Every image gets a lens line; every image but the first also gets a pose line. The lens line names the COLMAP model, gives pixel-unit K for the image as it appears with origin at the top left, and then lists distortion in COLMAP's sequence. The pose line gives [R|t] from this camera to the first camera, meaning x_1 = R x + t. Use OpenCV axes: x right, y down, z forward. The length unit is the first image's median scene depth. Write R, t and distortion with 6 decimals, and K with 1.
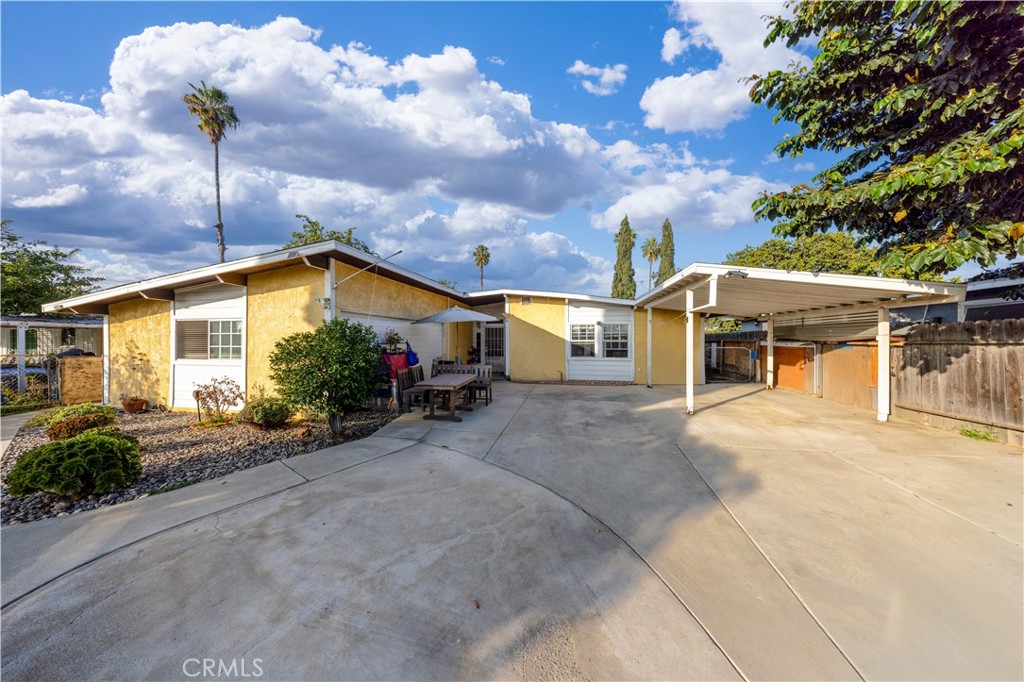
lens RADIAL K [[295.2, 0, 515.9], [0, 295.2, 338.2], [0, 0, 1]] dist [0.000593, 0.000014]
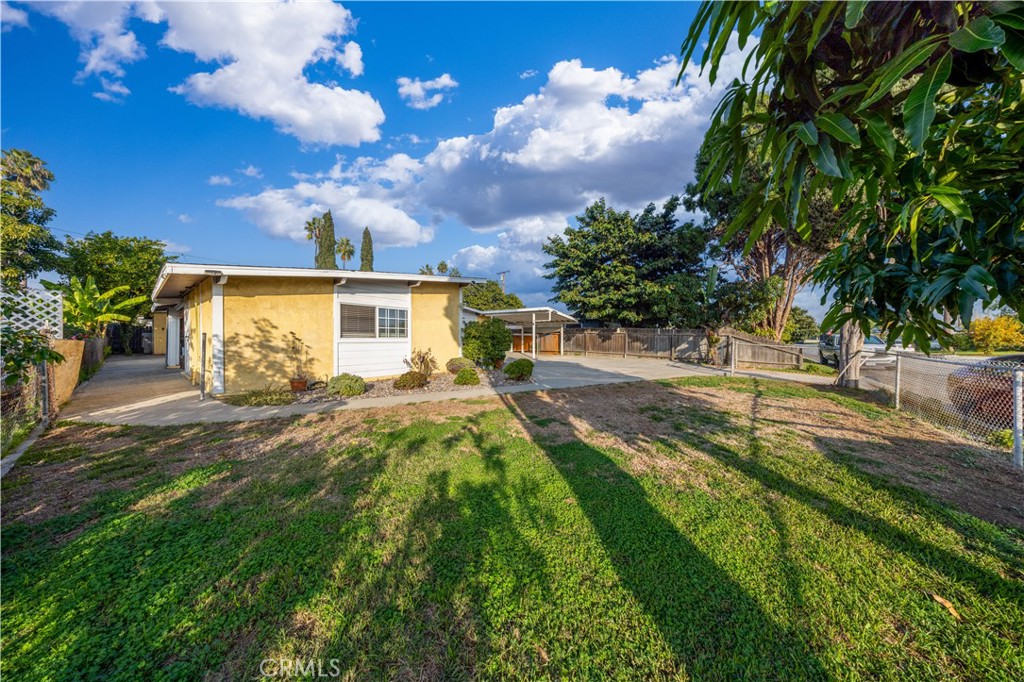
lens RADIAL K [[295.2, 0, 515.9], [0, 295.2, 338.2], [0, 0, 1]] dist [0.000593, 0.000014]
pose [[0.467485, -0.000343, 0.884001, -1.829189], [-0.000297, 1.000000, 0.000545, 0.069361], [-0.884001, -0.000517, 0.467485, -0.108785]]
